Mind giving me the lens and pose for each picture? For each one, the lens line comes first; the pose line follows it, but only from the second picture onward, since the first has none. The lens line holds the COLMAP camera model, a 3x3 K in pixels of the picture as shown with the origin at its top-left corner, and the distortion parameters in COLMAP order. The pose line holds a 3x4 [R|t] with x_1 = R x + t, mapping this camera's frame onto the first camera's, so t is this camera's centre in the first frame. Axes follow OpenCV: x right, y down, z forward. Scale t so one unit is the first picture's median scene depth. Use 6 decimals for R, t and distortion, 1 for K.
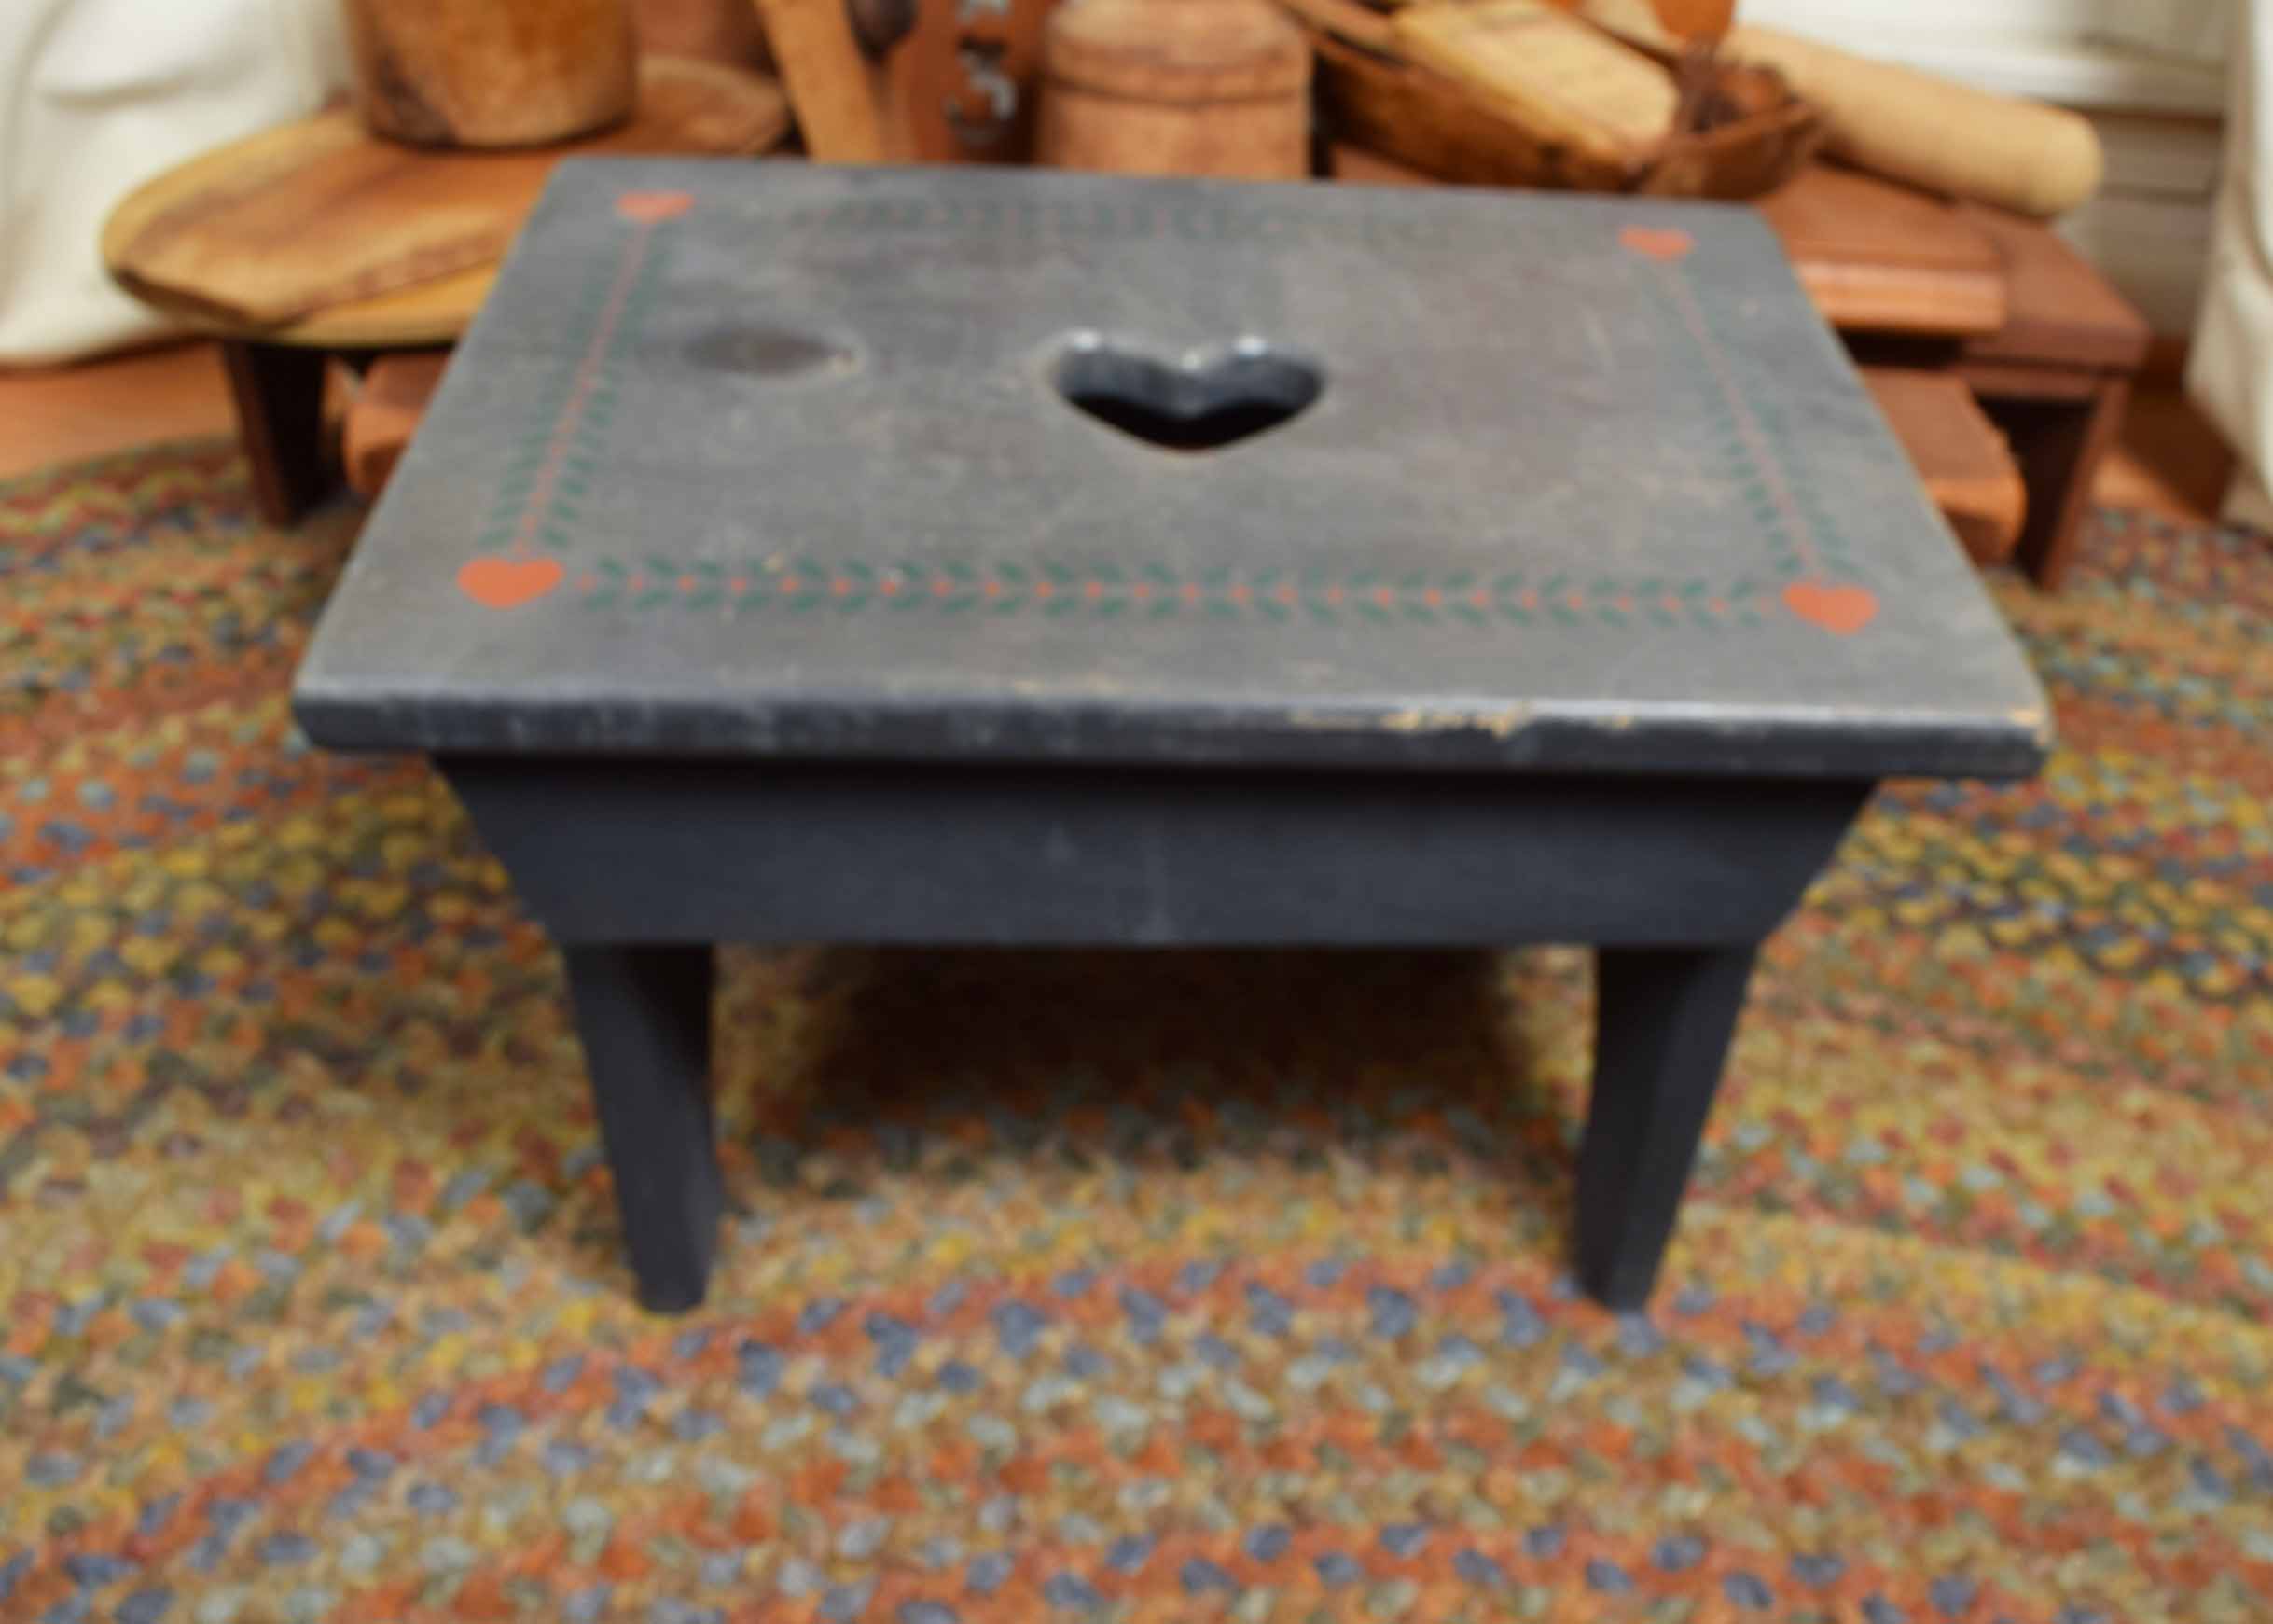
lens RADIAL K [[2095.9, 0, 1285.9], [0, 2095.9, 934.2], [0, 0, 1]] dist [-0.090166, 0.000000]
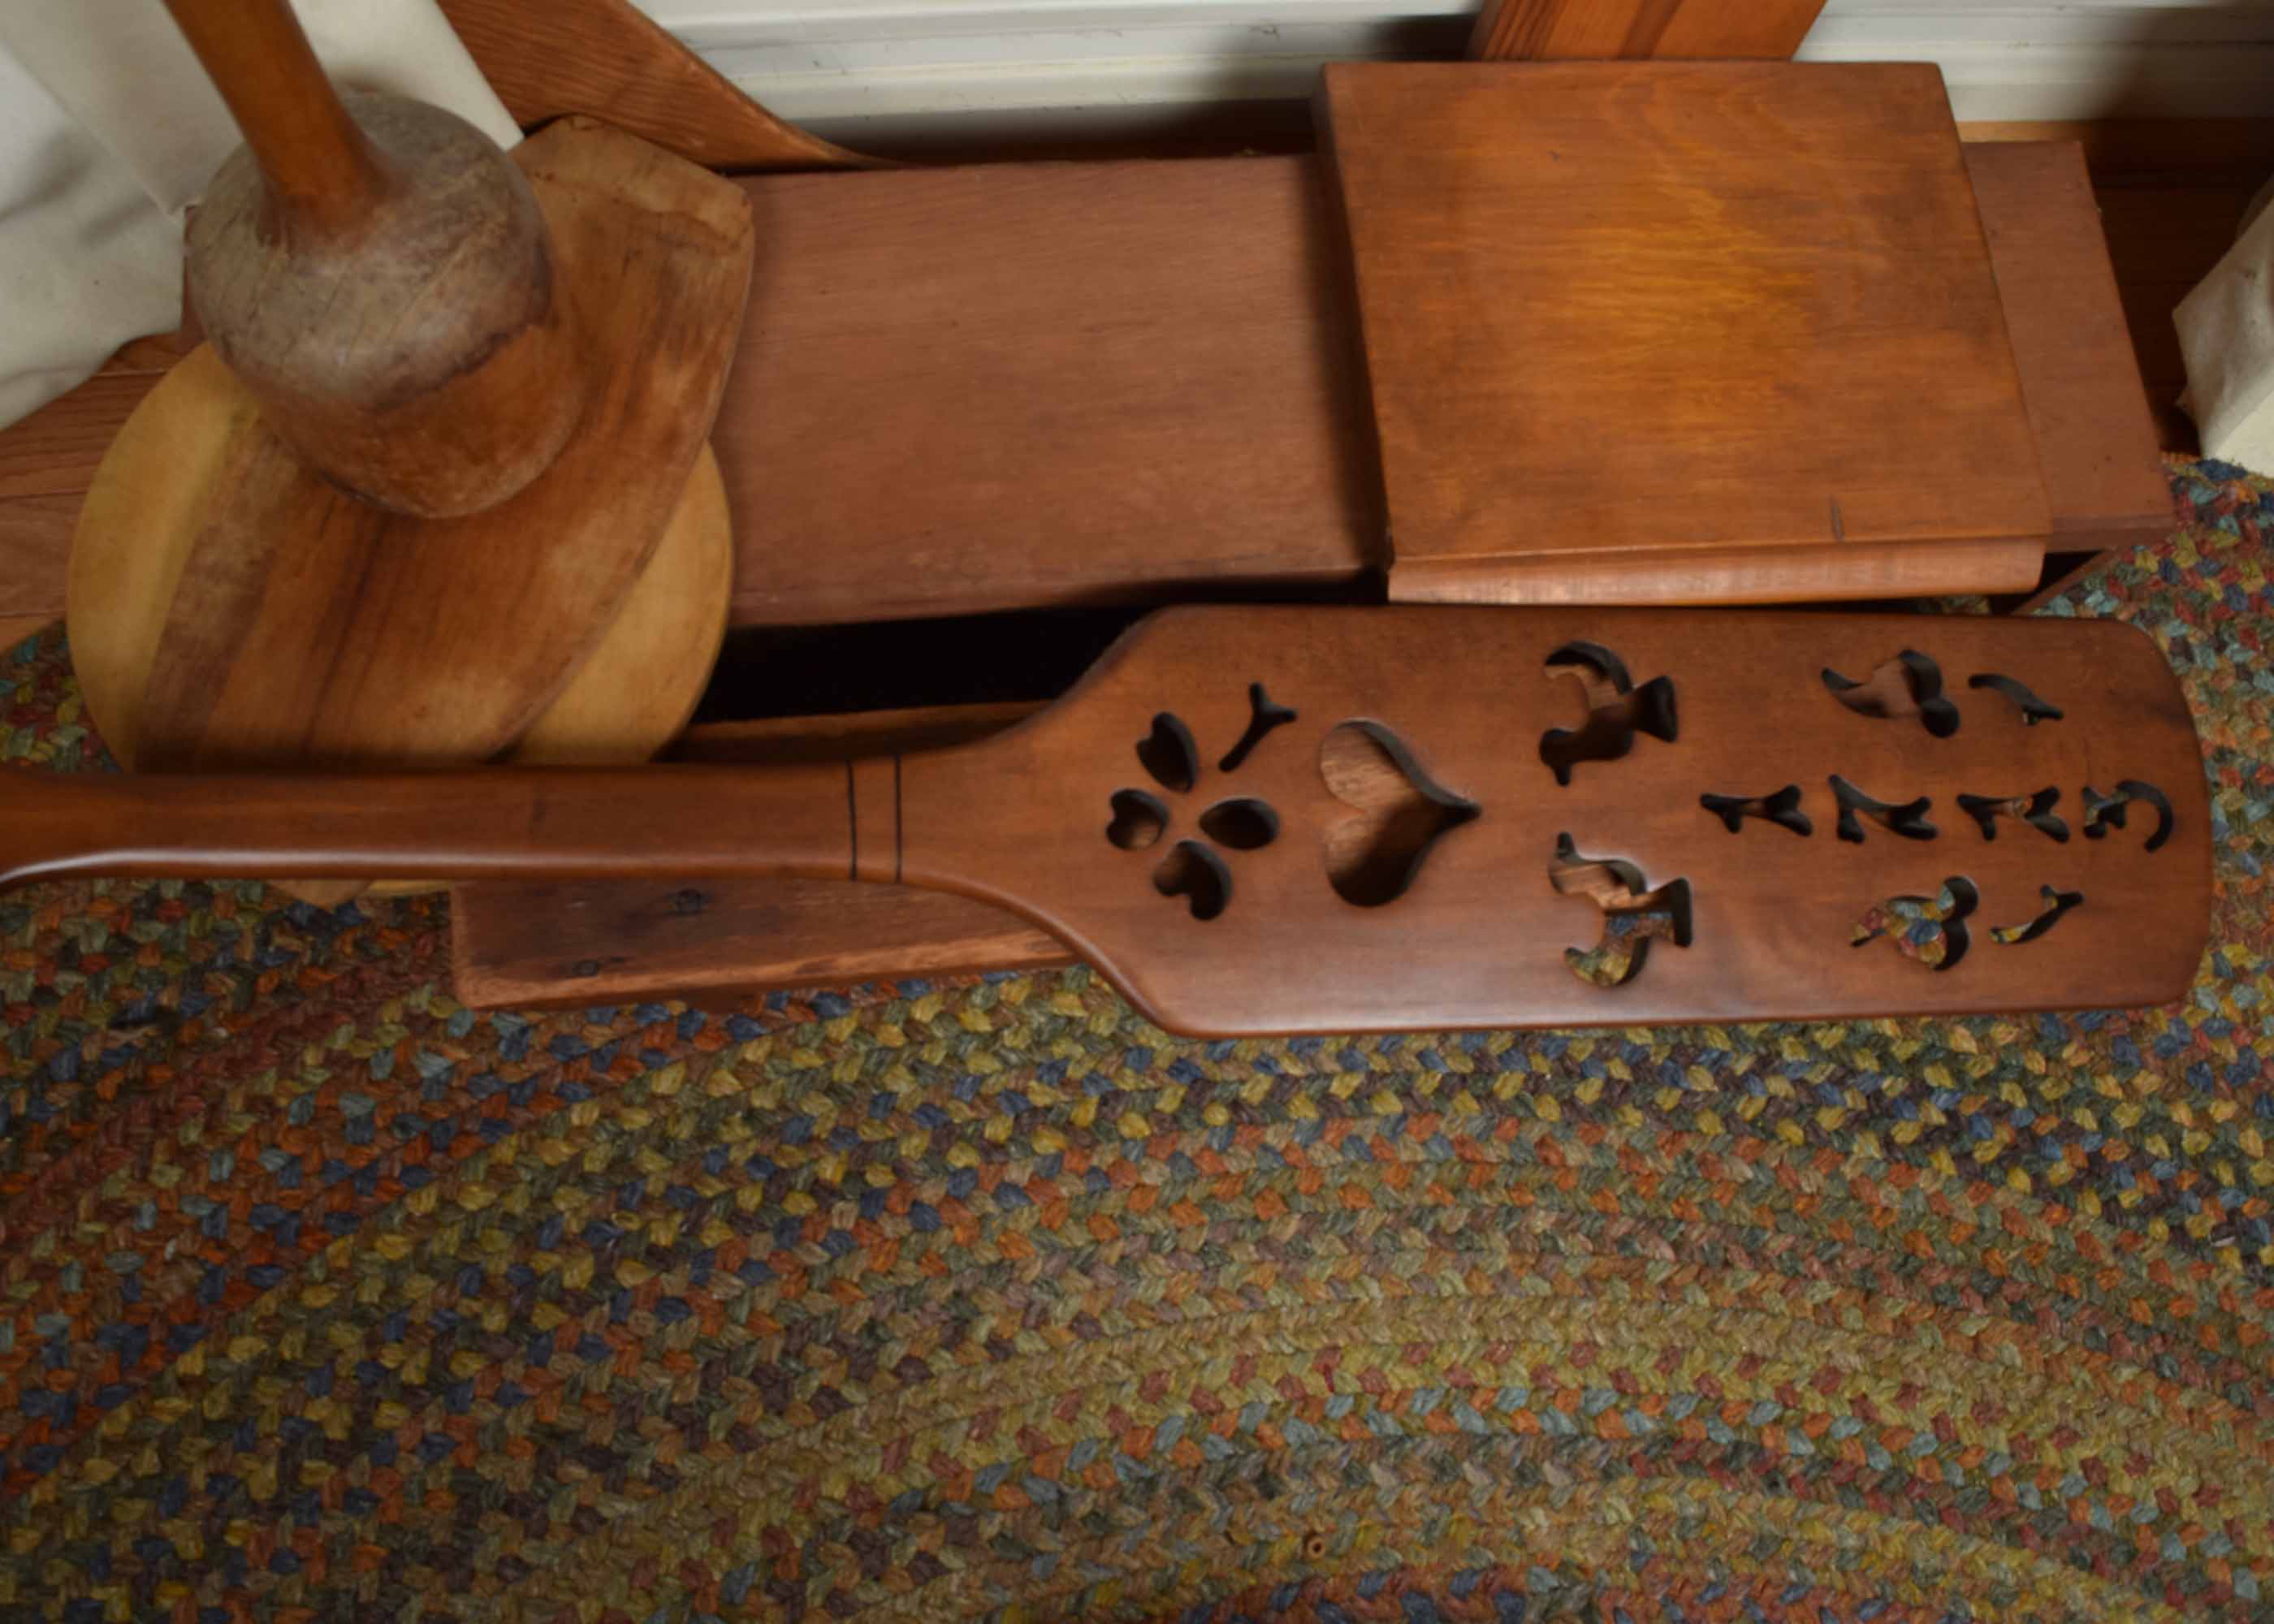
lens RADIAL K [[1920.9, 0, 1120.1], [0, 1920.9, 817.4], [0, 0, 1]] dist [-0.091048, 0.013974]
pose [[0.998968, -0.038387, 0.024285, -0.151490], [0.016244, 0.801165, 0.598223, -0.952733], [-0.042420, -0.597211, 0.800962, 0.285541]]
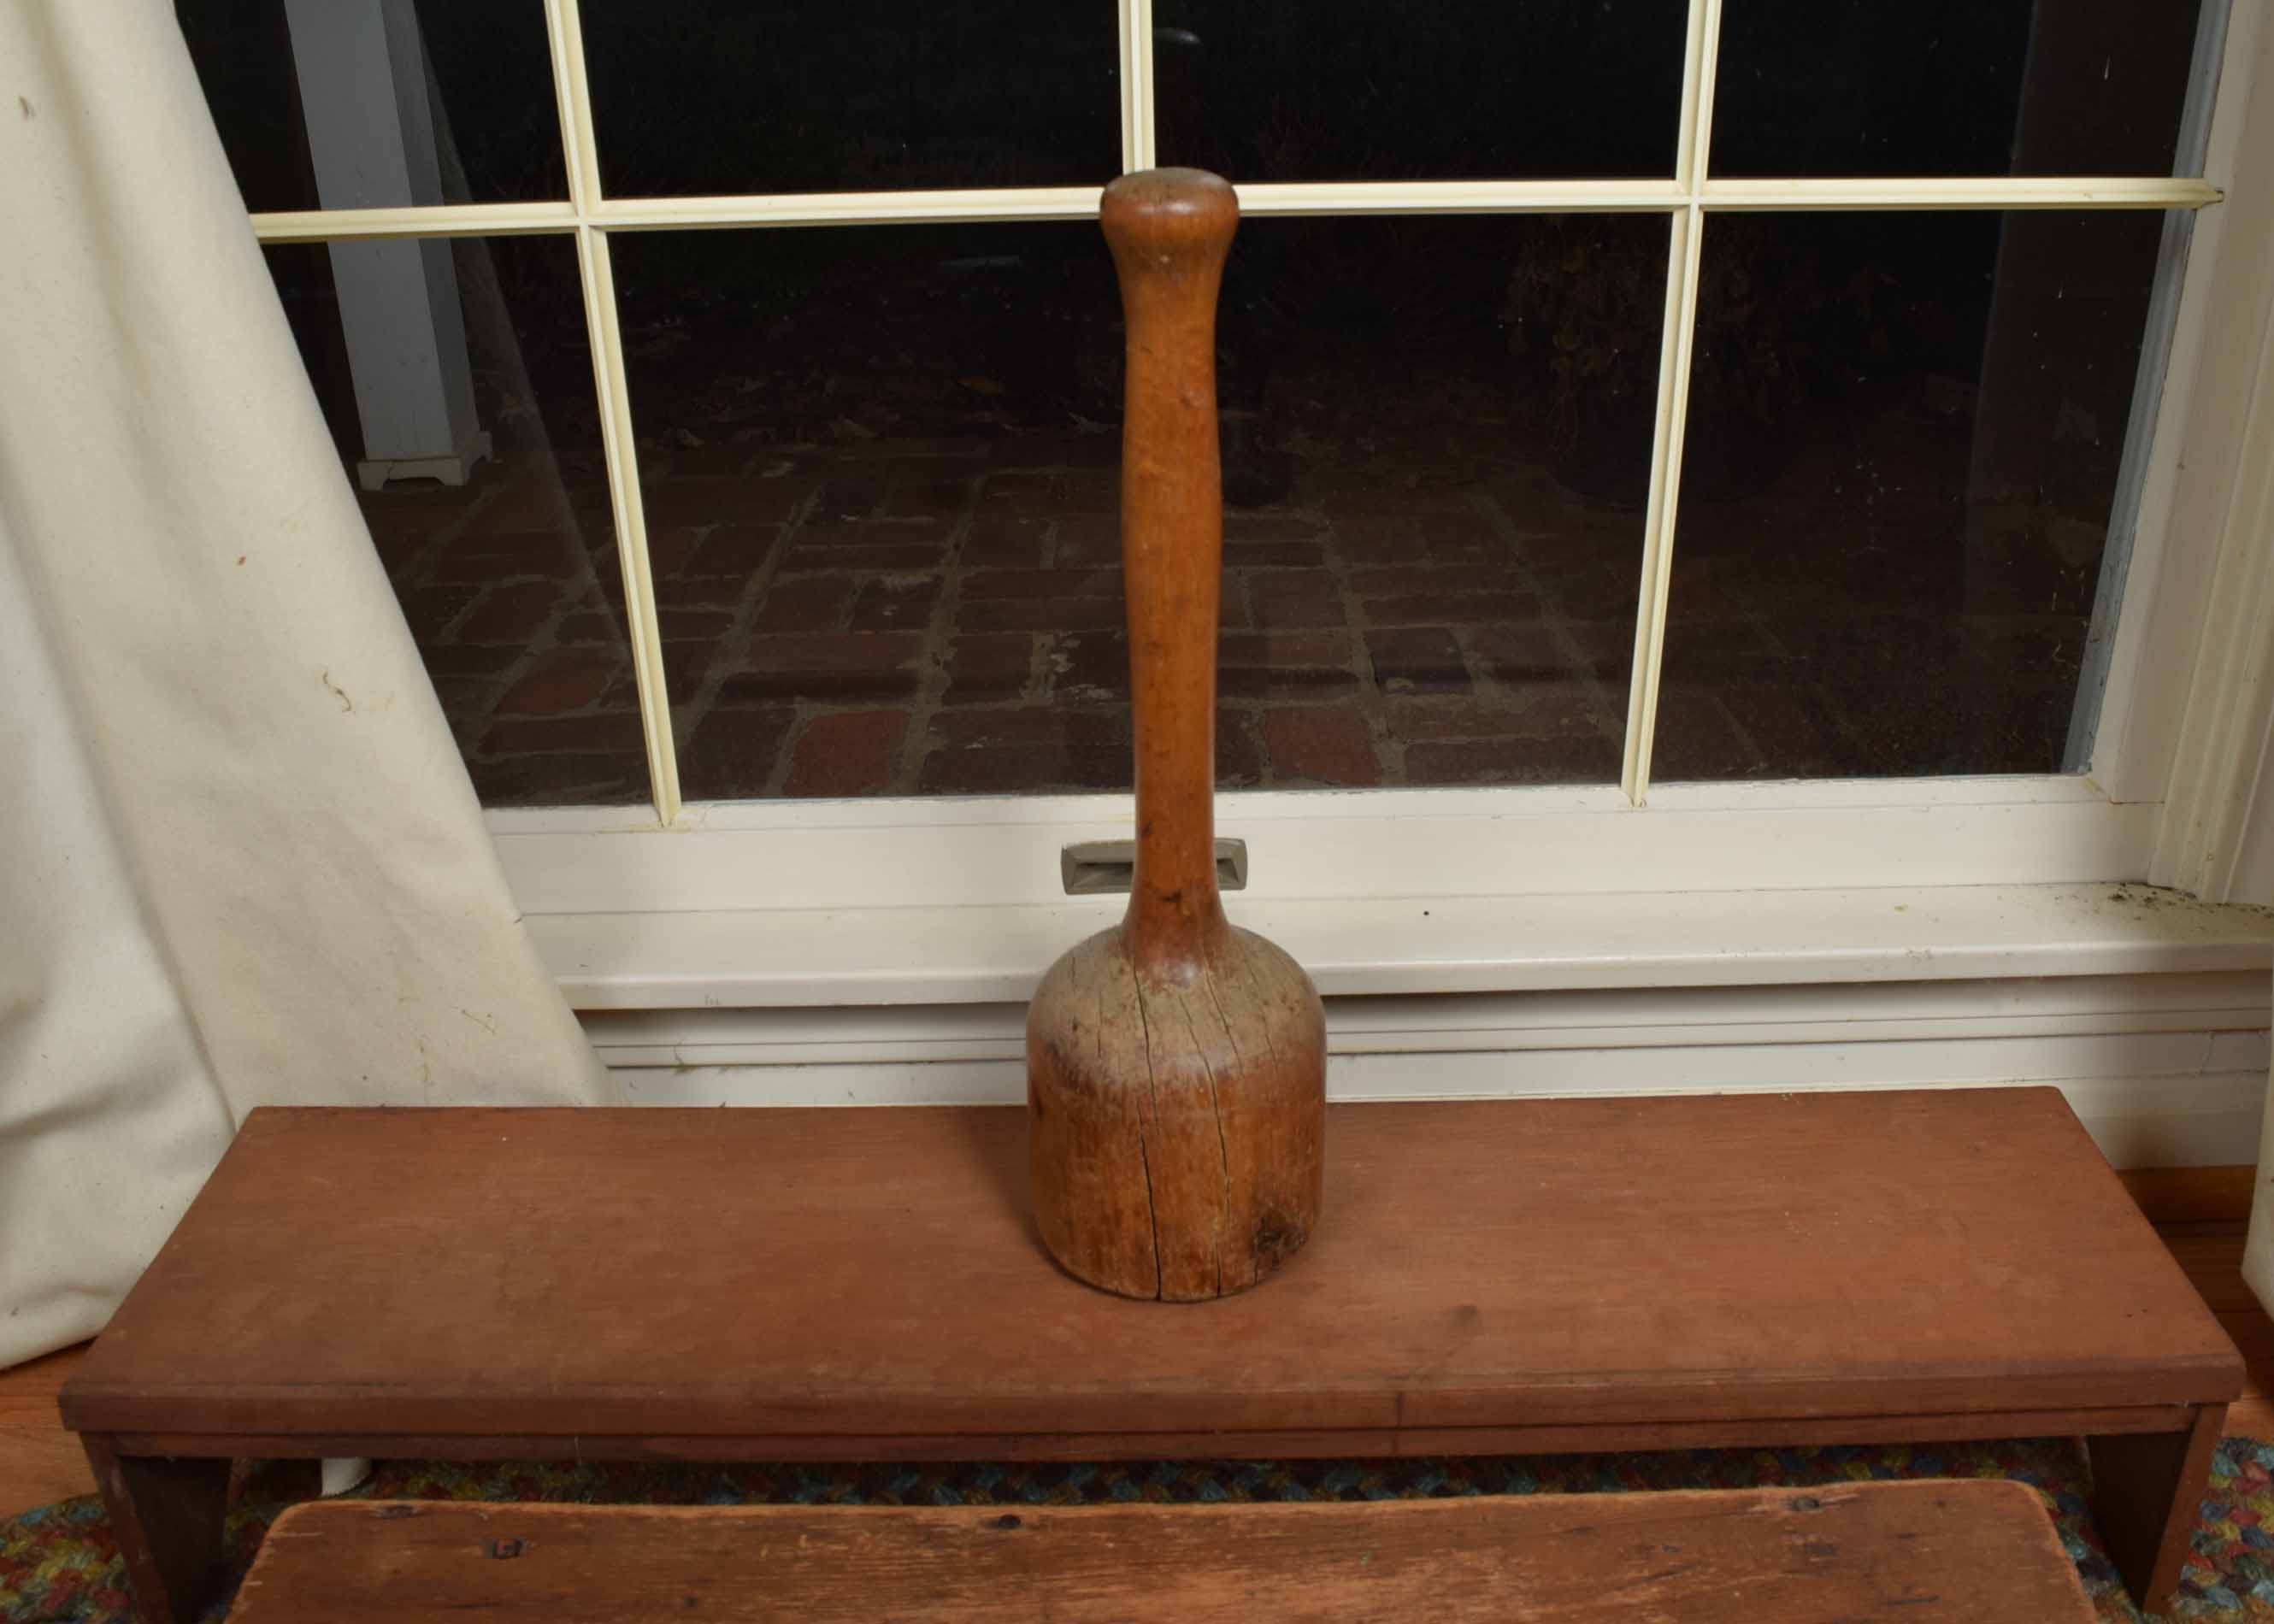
lens RADIAL K [[2026.4, 0, 1164.2], [0, 2026.4, 746.1], [0, 0, 1]] dist [-0.099027, 0.019344]
pose [[0.995078, -0.057924, -0.080405, 0.061917], [0.034787, 0.963924, -0.263894, -0.451519], [0.092790, 0.259798, 0.961195, 0.128030]]
